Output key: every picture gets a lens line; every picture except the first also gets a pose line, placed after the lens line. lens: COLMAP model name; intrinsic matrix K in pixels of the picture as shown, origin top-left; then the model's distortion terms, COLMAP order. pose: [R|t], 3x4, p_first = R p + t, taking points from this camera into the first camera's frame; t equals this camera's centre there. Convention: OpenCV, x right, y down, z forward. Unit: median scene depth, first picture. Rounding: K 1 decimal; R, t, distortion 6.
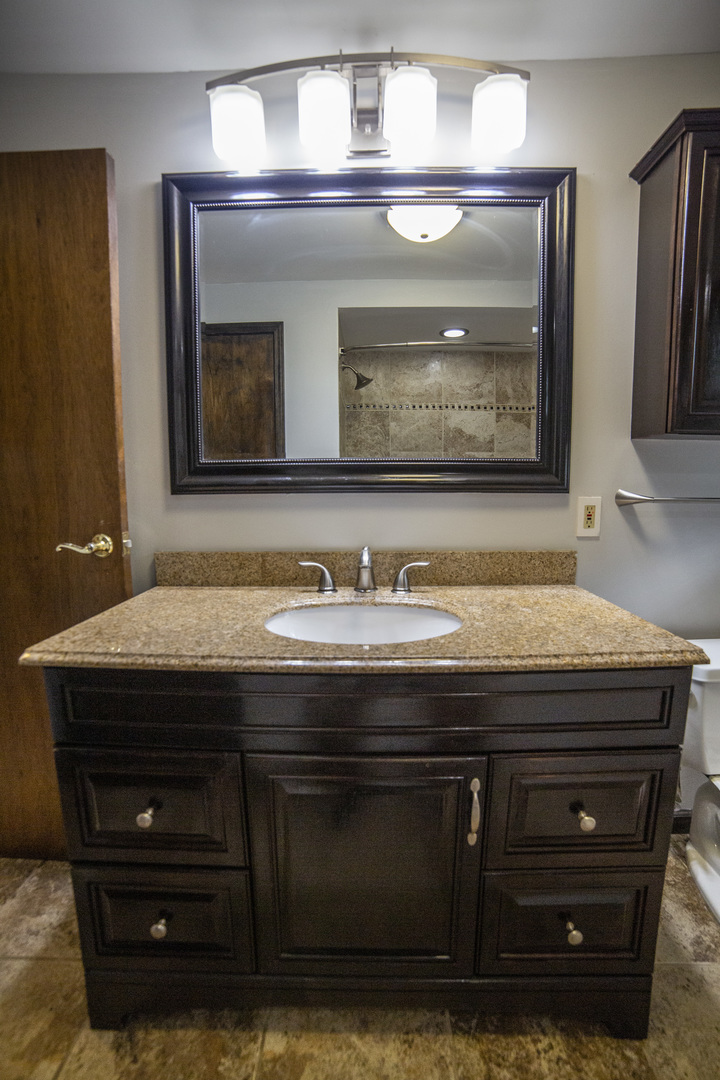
lens RADIAL K [[441.0, 0, 360.0], [0, 441.0, 540.0], [0, 0, 1]] dist [-0.113052, 0.033997]
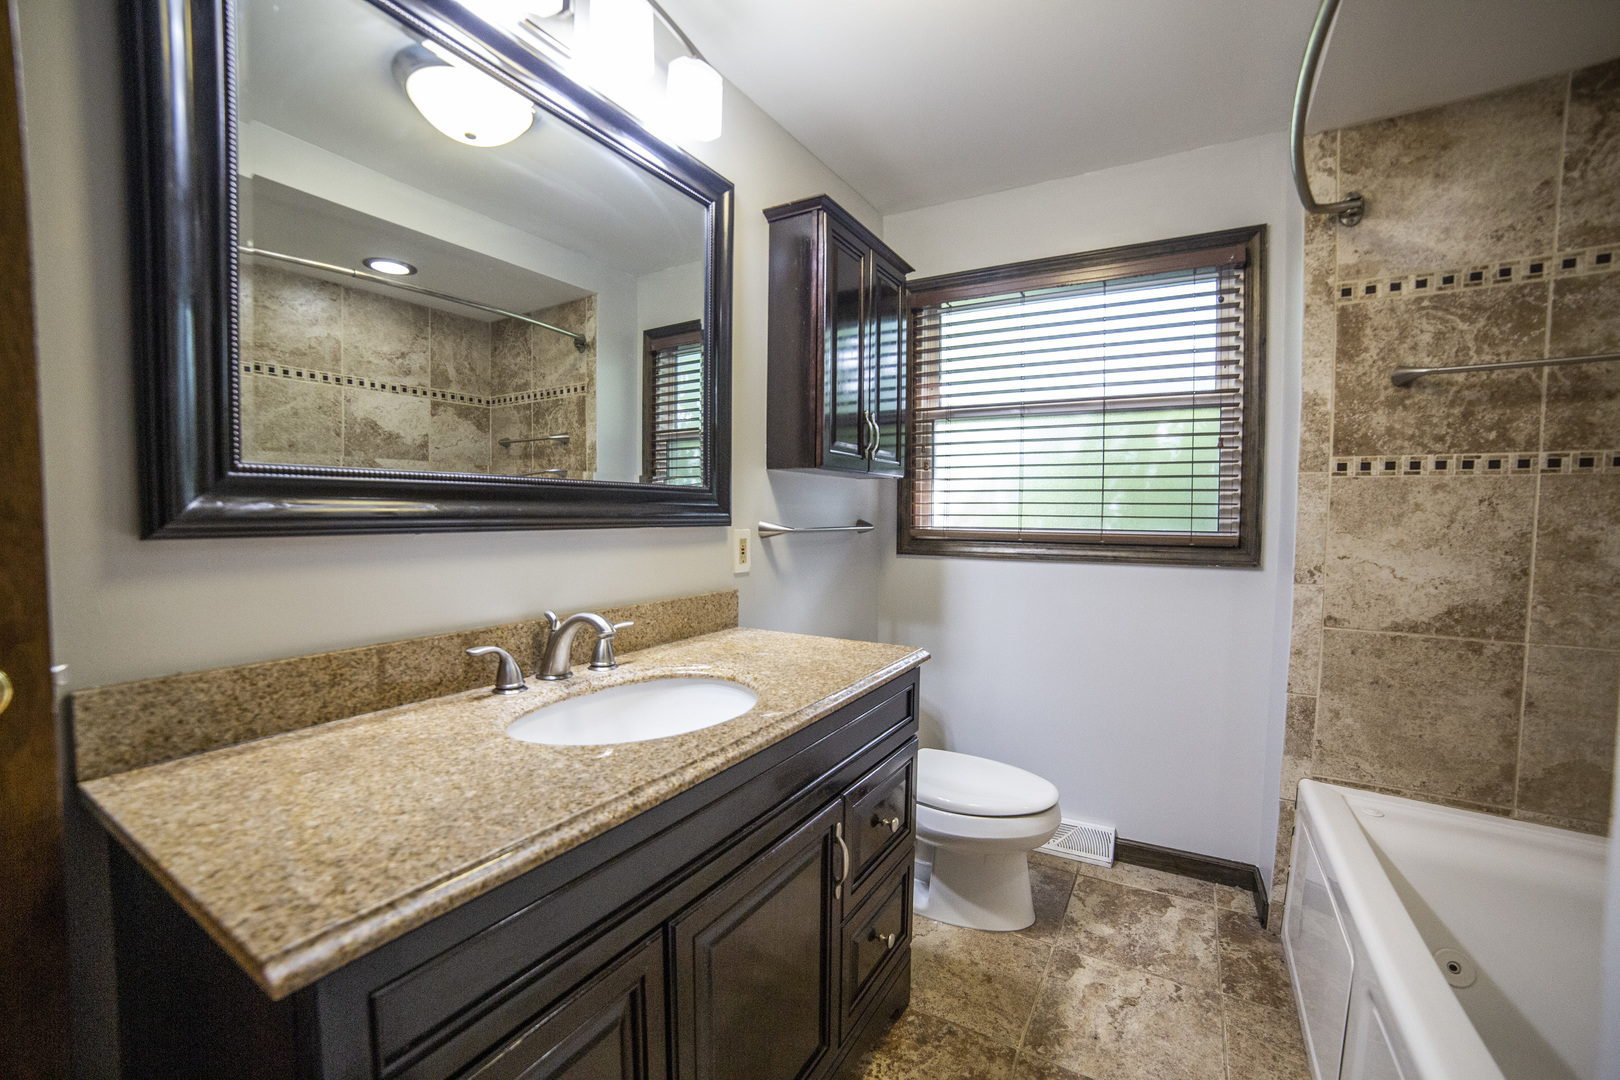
lens RADIAL K [[658.3, 0, 811.4], [0, 658.3, 546.0], [0, 0, 1]] dist [-0.109092, 0.035527]
pose [[0.503545, -0.037974, 0.863134, -0.605770], [0.097884, 0.995109, -0.013324, -0.030927], [-0.858406, 0.091196, 0.504799, 0.151717]]
